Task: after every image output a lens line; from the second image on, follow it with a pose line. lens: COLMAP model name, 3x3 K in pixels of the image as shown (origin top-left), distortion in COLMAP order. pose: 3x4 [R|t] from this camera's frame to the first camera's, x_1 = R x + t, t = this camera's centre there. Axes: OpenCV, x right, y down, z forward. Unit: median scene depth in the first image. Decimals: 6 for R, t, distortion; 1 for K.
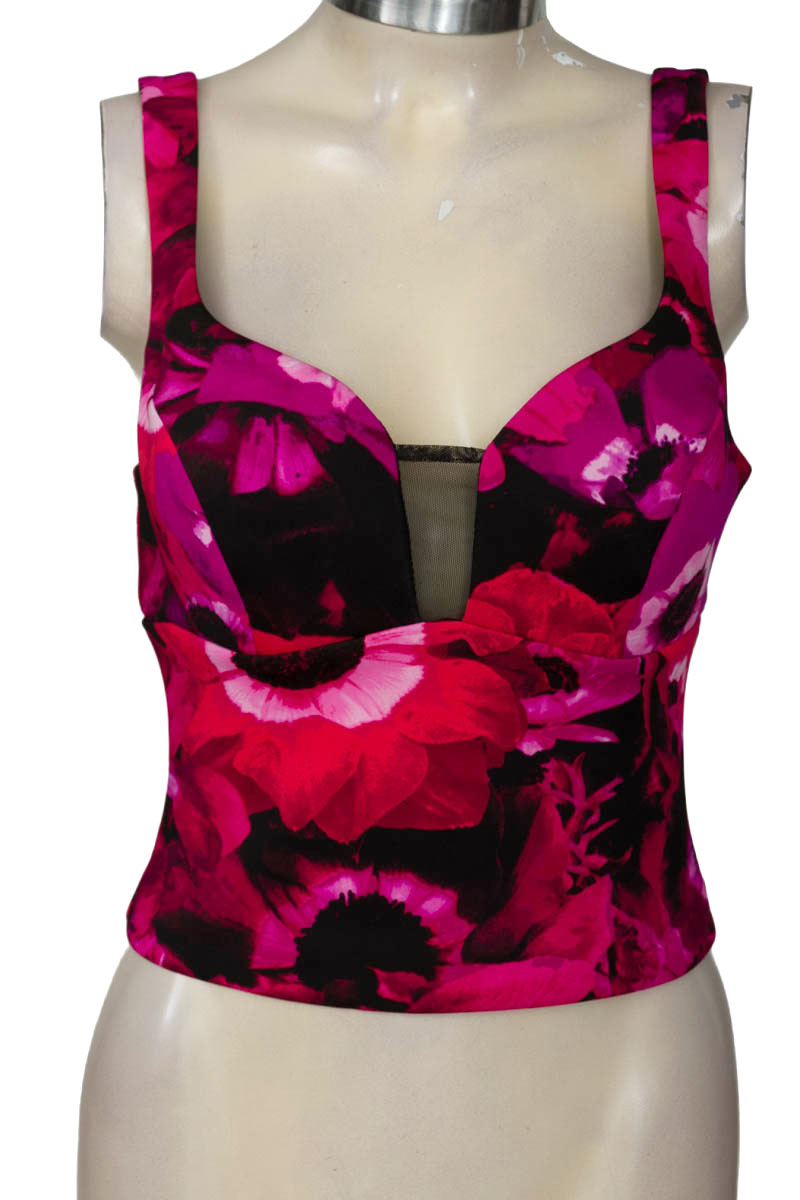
lens RADIAL K [[3027.2, 0, 472.6], [0, 3027.2, 667.5], [0, 0, 1]] dist [0.006533, 0.000000]
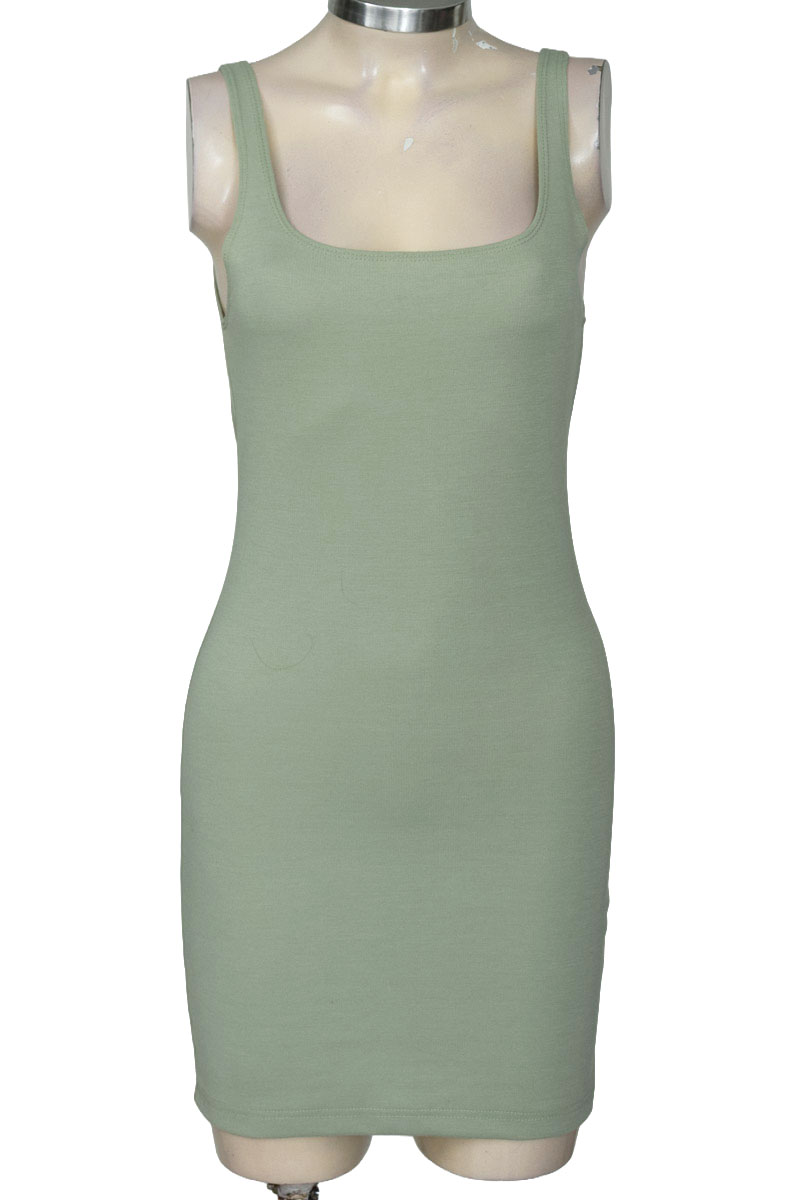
lens RADIAL K [[3027.2, 0, 444.5], [0, 3027.2, 610.4], [0, 0, 1]] dist [0.006533, 0.000000]
pose [[0.999099, -0.017711, -0.038569, 0.065859], [0.017718, 0.999843, -0.000149, 0.091184], [0.038566, -0.000534, 0.999256, -0.567516]]
